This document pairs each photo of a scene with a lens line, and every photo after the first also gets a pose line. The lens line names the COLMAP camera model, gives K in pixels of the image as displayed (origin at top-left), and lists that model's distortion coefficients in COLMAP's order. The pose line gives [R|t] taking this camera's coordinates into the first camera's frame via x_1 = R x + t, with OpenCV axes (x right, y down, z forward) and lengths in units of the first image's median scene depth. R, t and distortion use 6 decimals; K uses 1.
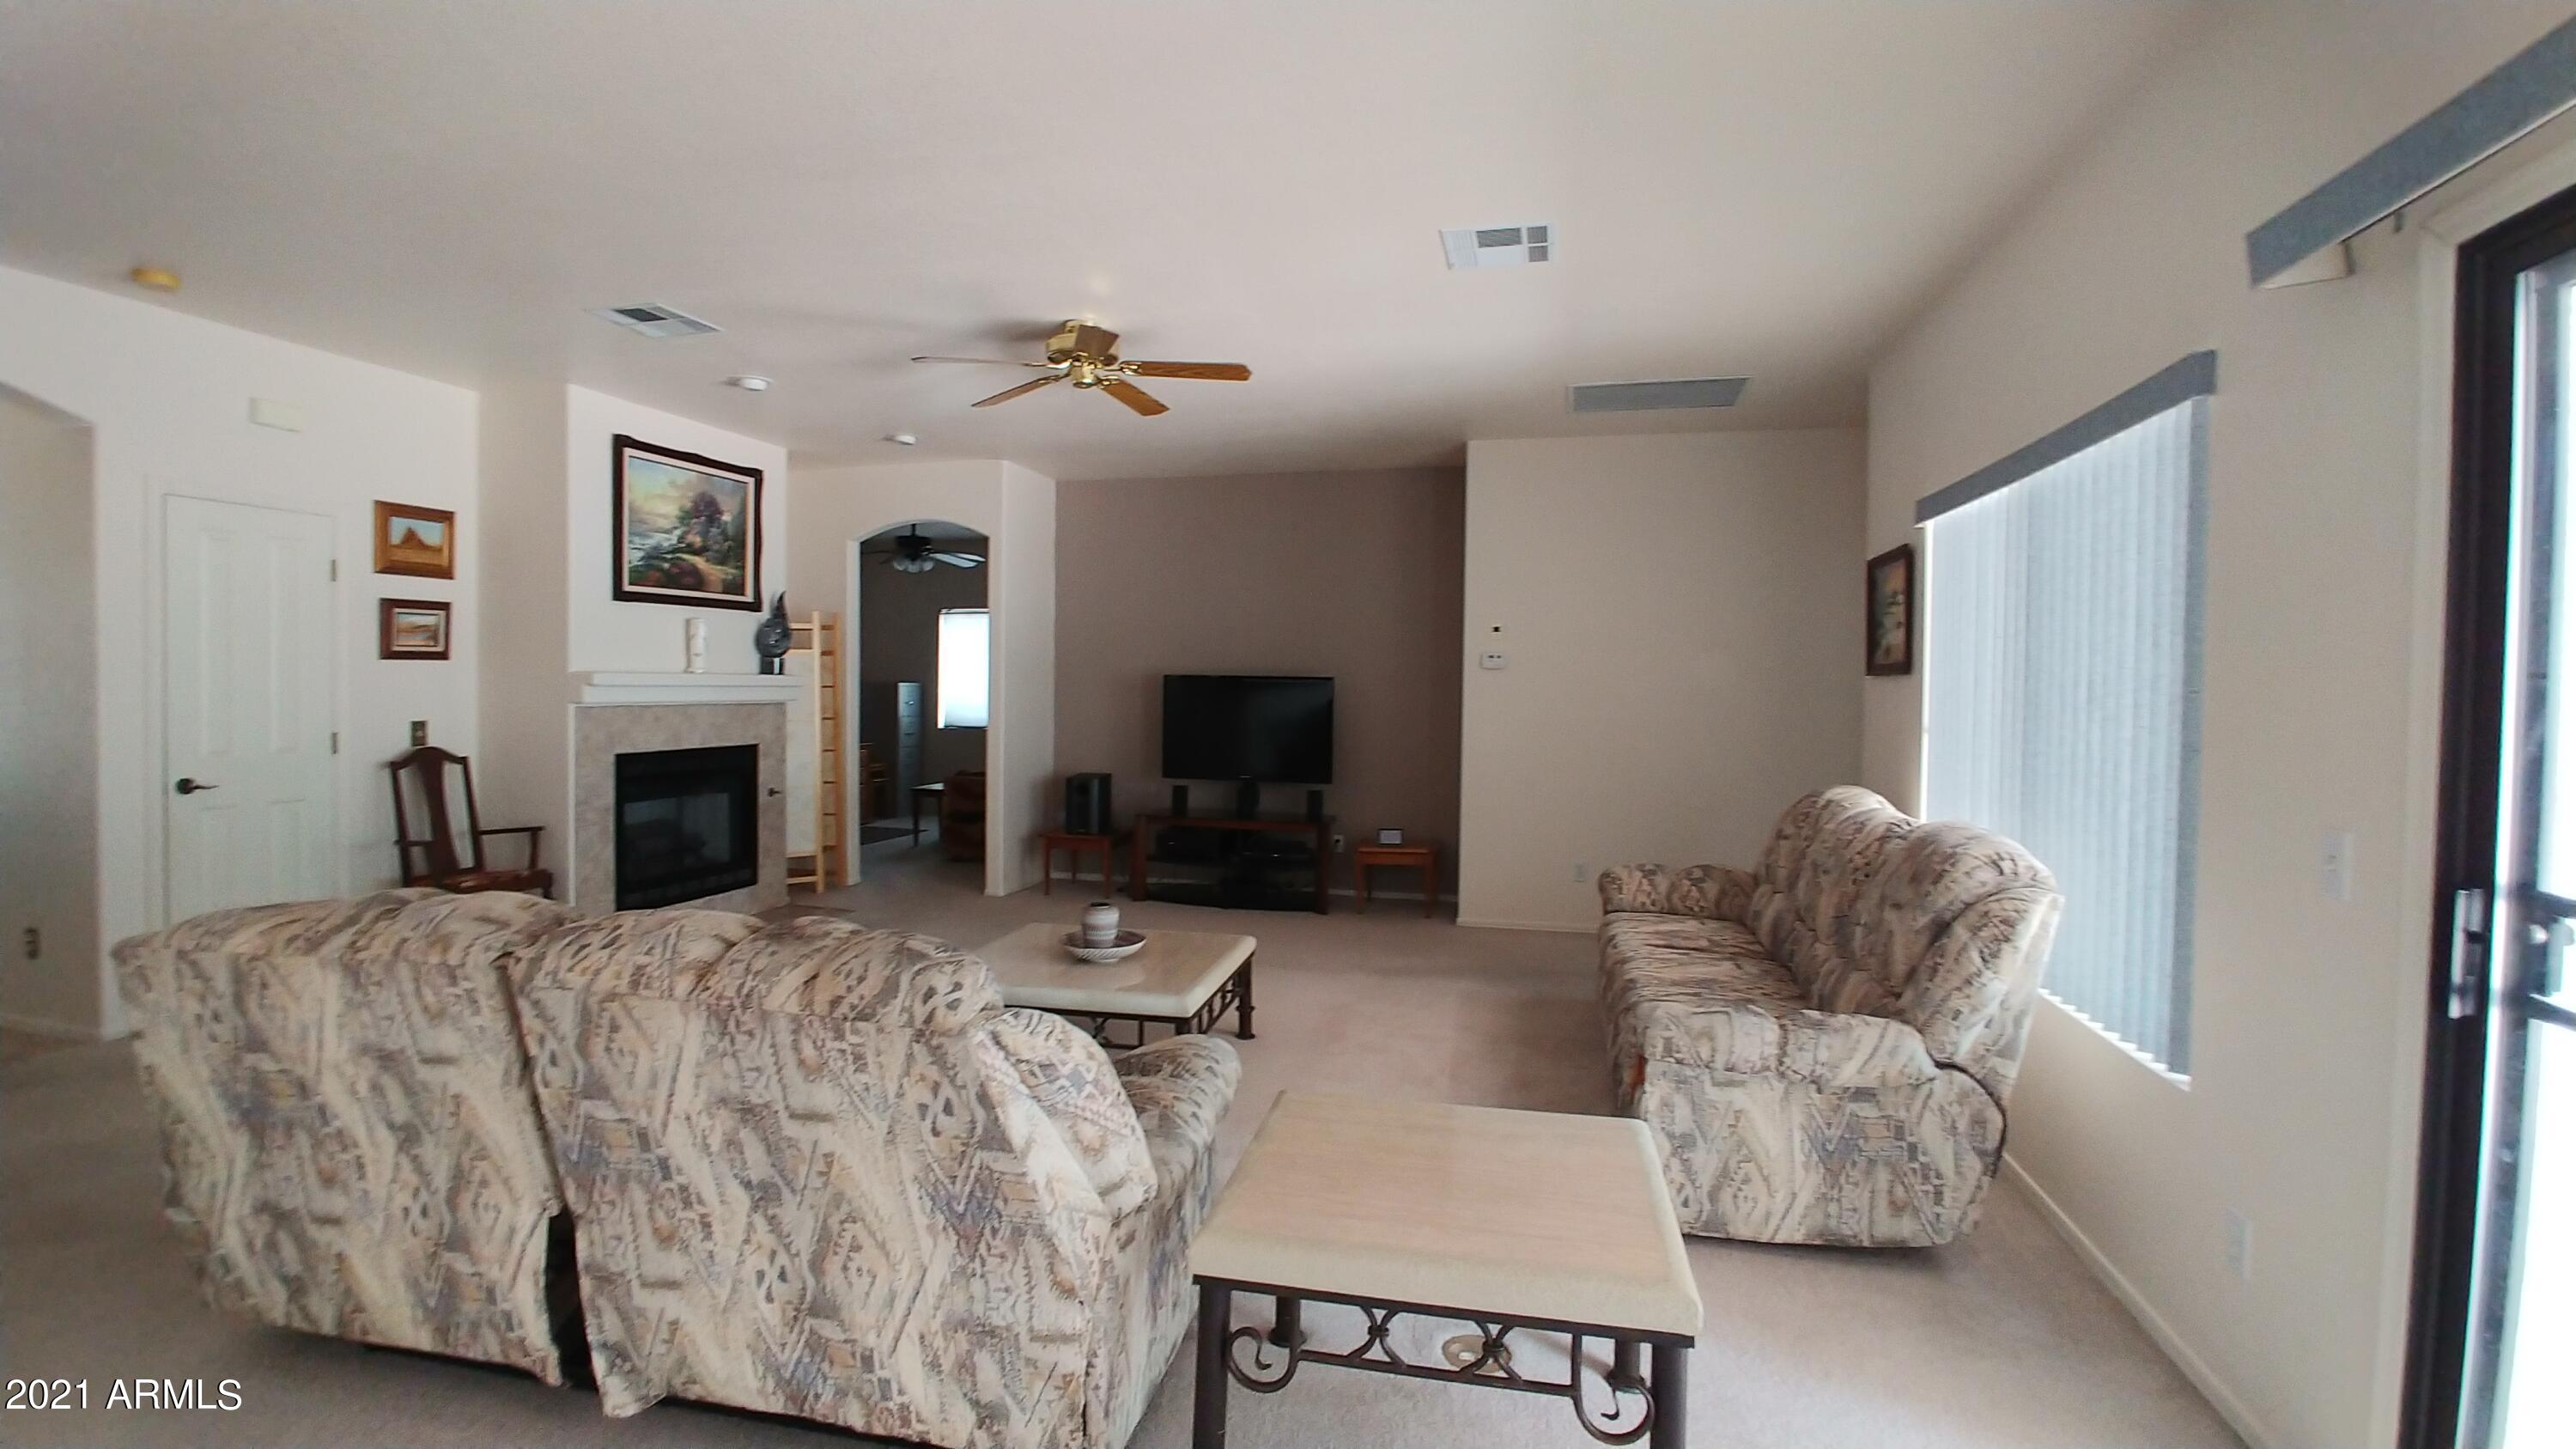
lens RADIAL K [[1121.3, 0, 1286.5], [0, 1121.3, 716.0], [0, 0, 1]] dist [-0.037426, 0.008461]
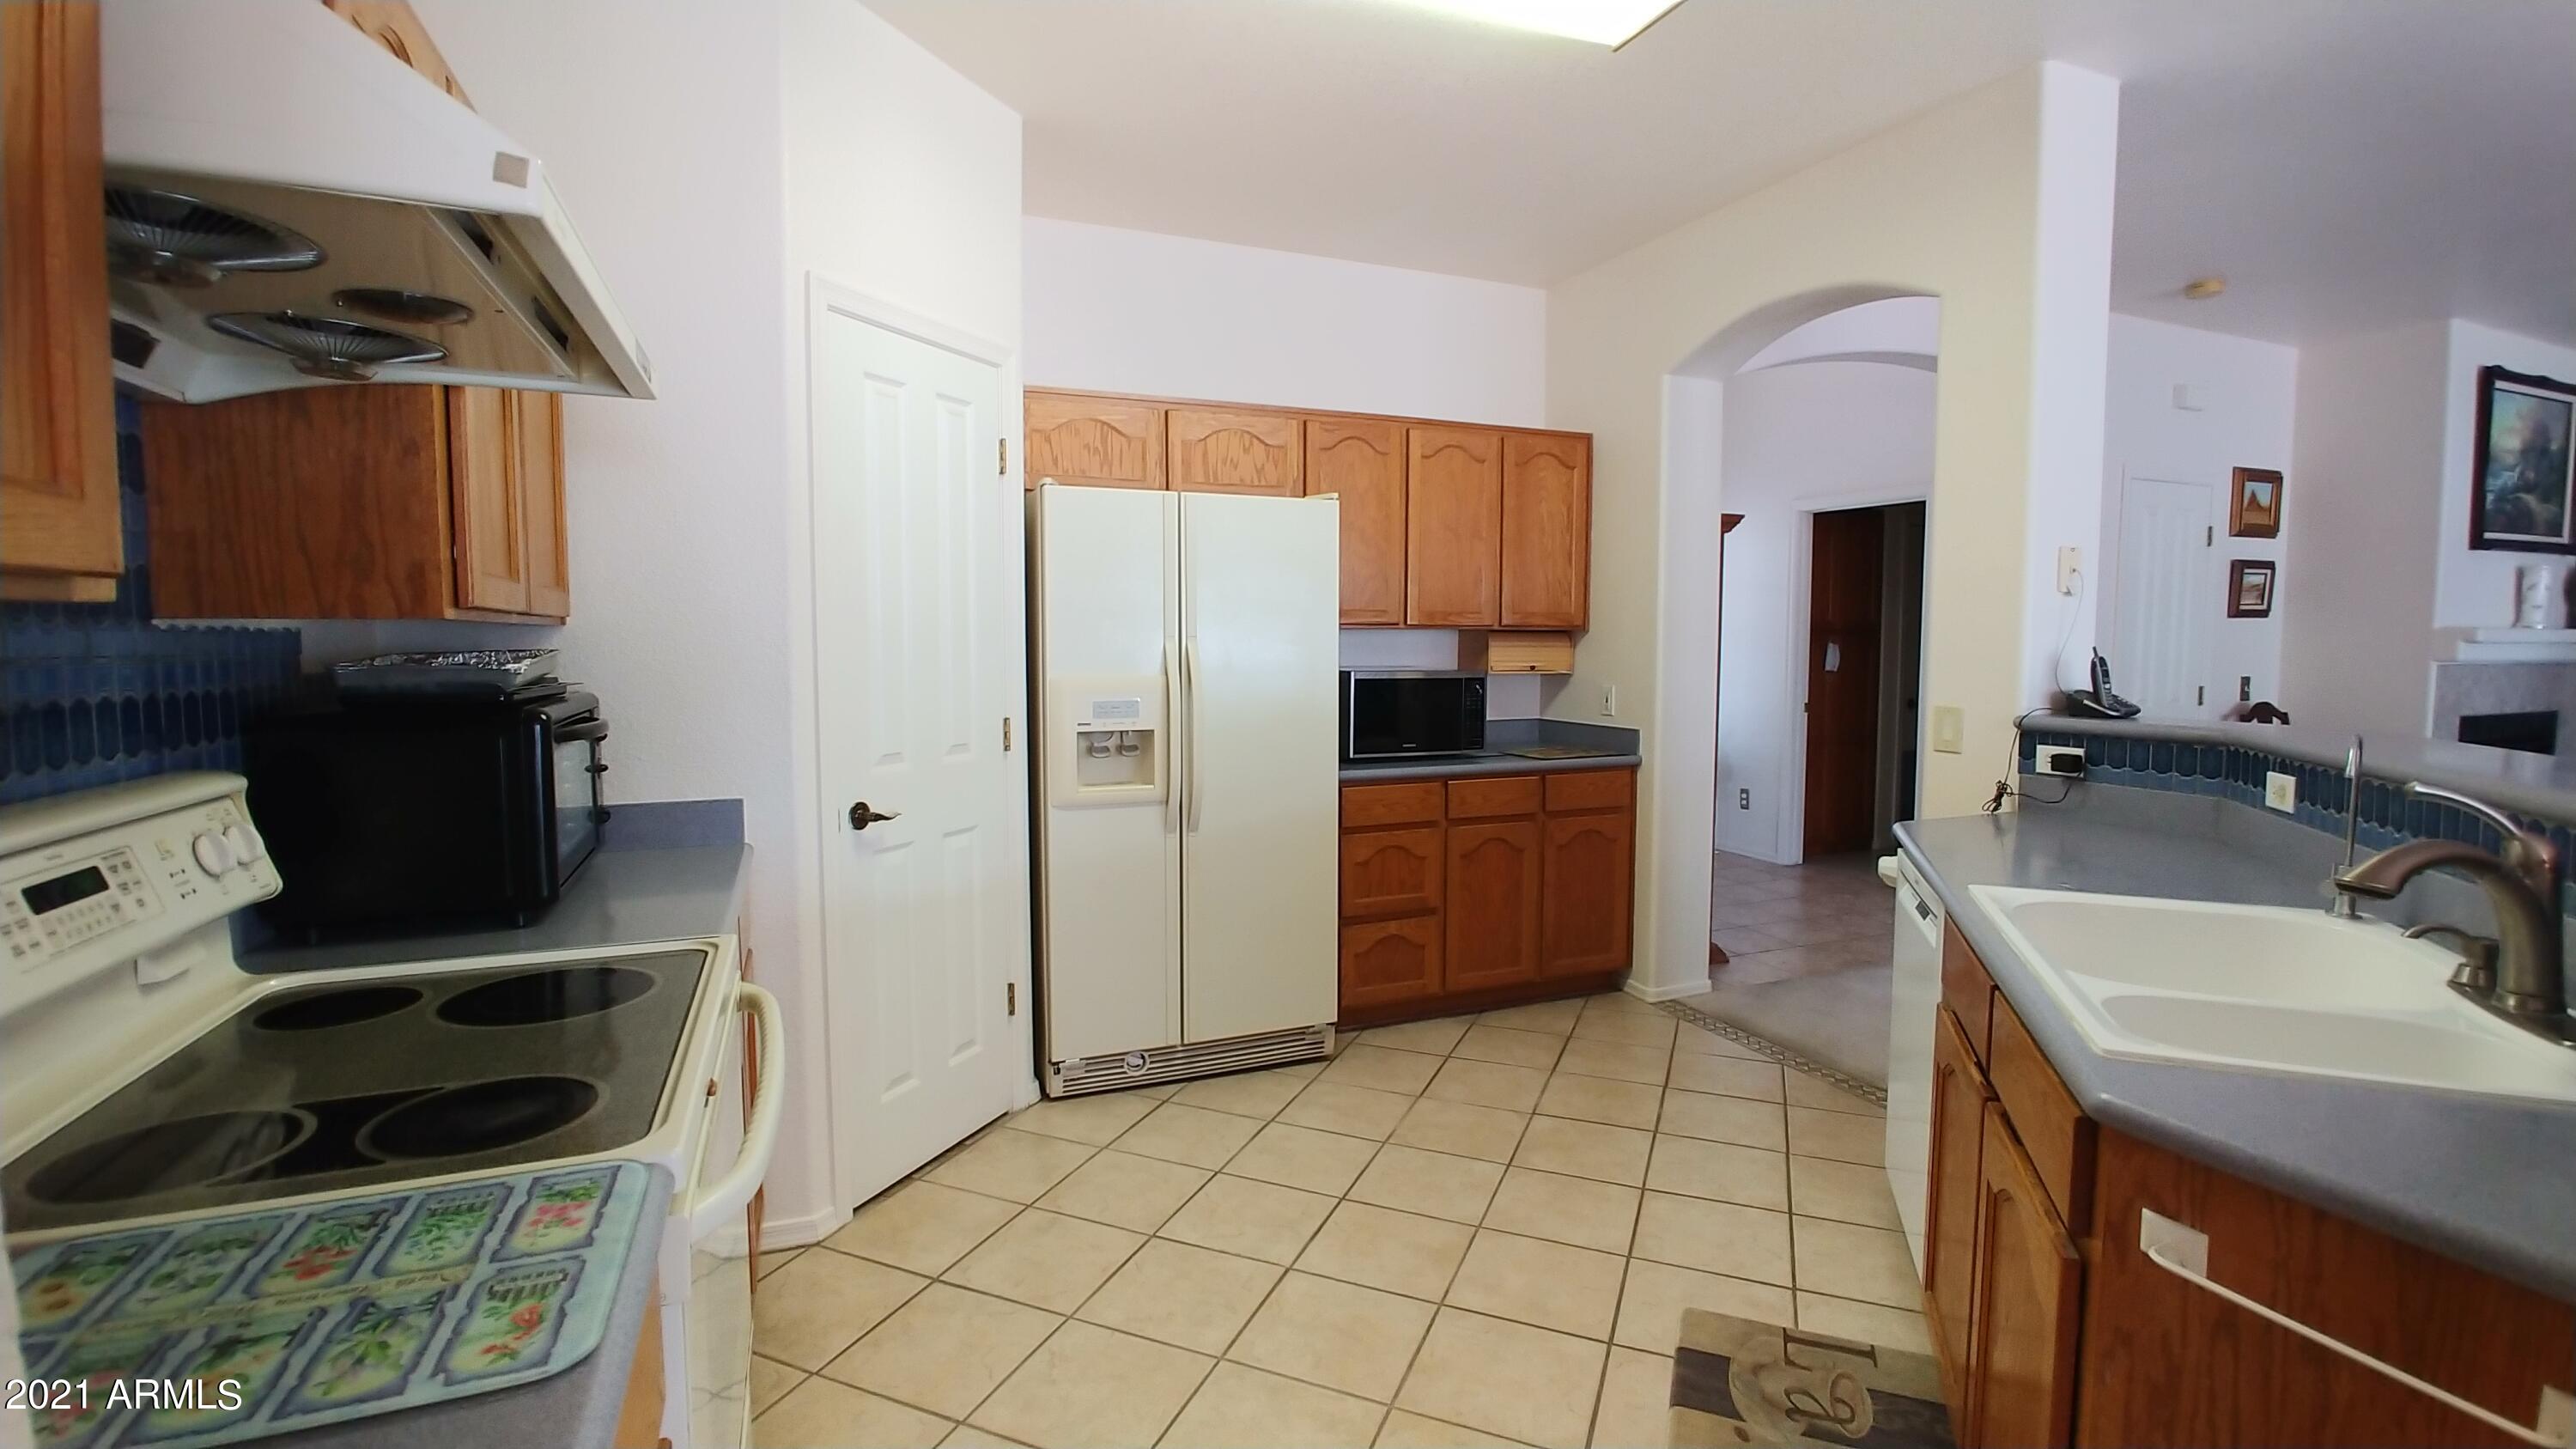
lens RADIAL K [[1121.3, 0, 1286.5], [0, 1121.3, 716.0], [0, 0, 1]] dist [-0.037426, 0.008461]
pose [[0.596260, 0.049834, -0.801243, -0.466023], [-0.016201, 0.998615, 0.050054, 0.004602], [0.802628, -0.016864, 0.596242, -0.333059]]
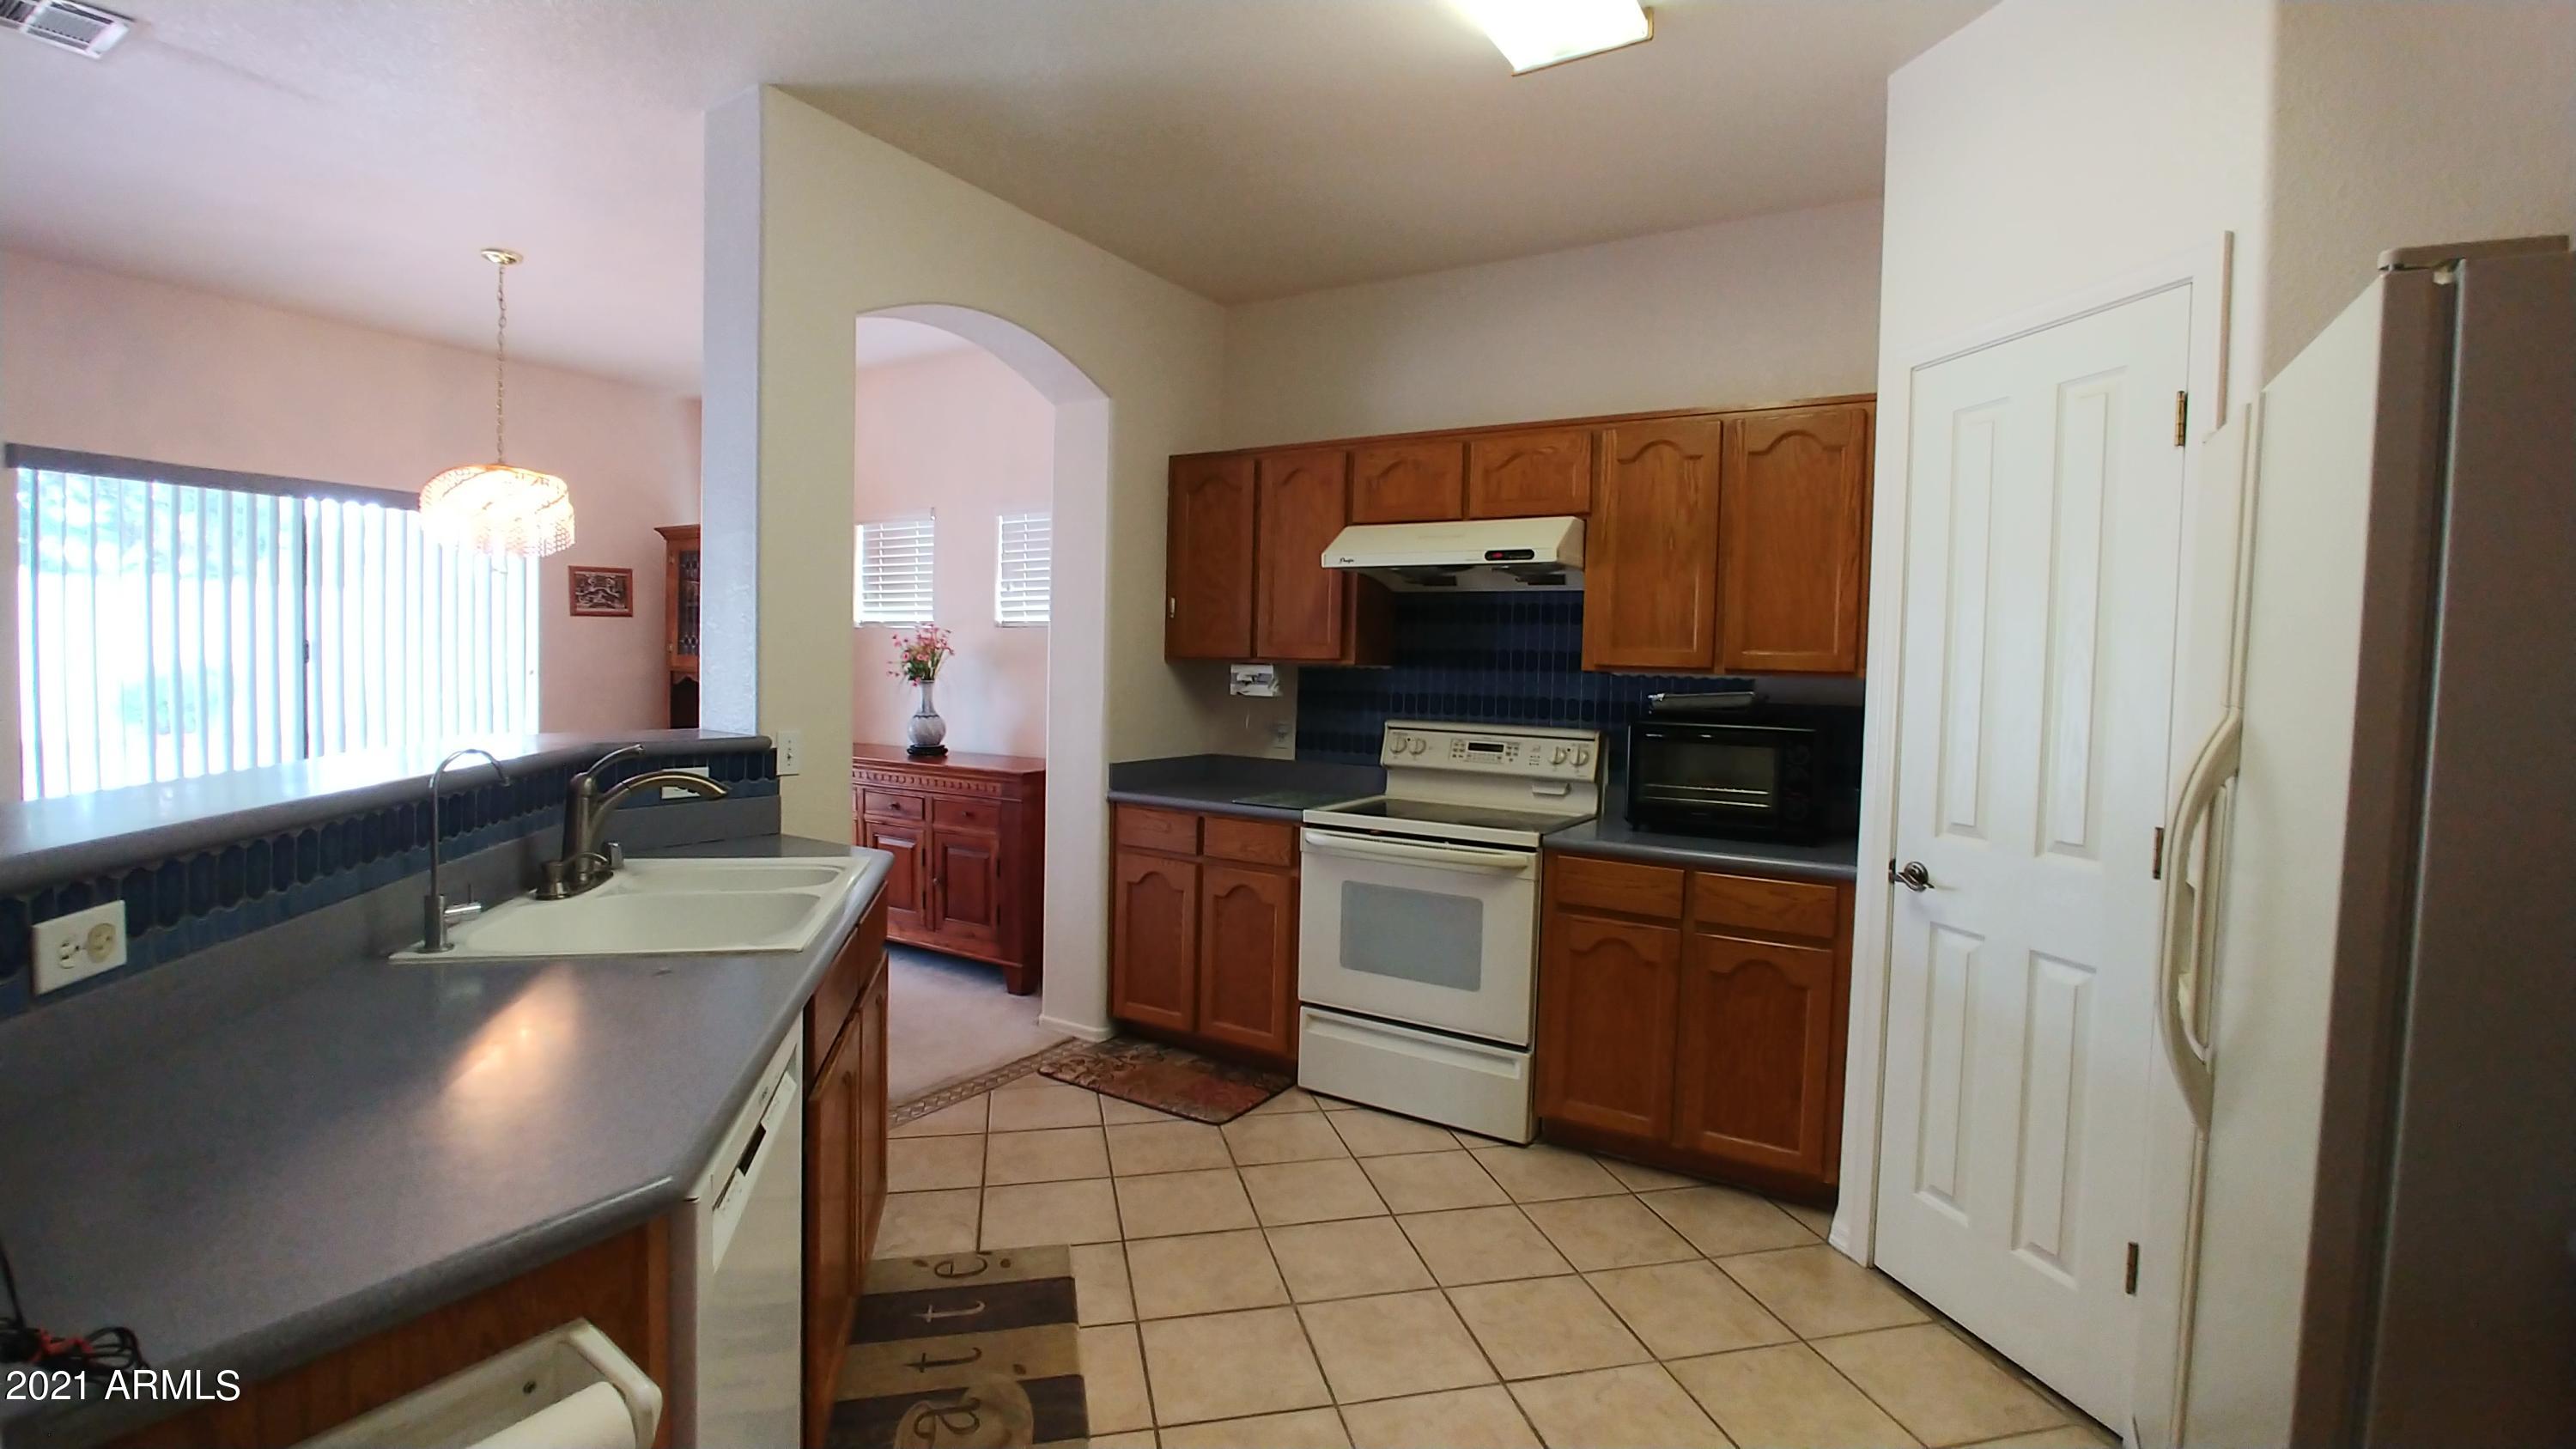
lens RADIAL K [[1121.3, 0, 1286.5], [0, 1121.3, 716.0], [0, 0, 1]] dist [-0.037426, 0.008461]
pose [[-0.952688, -0.047219, 0.300259, -0.832634], [-0.026733, 0.997048, 0.071976, -0.017412], [-0.302772, 0.060544, -0.951138, 0.296008]]
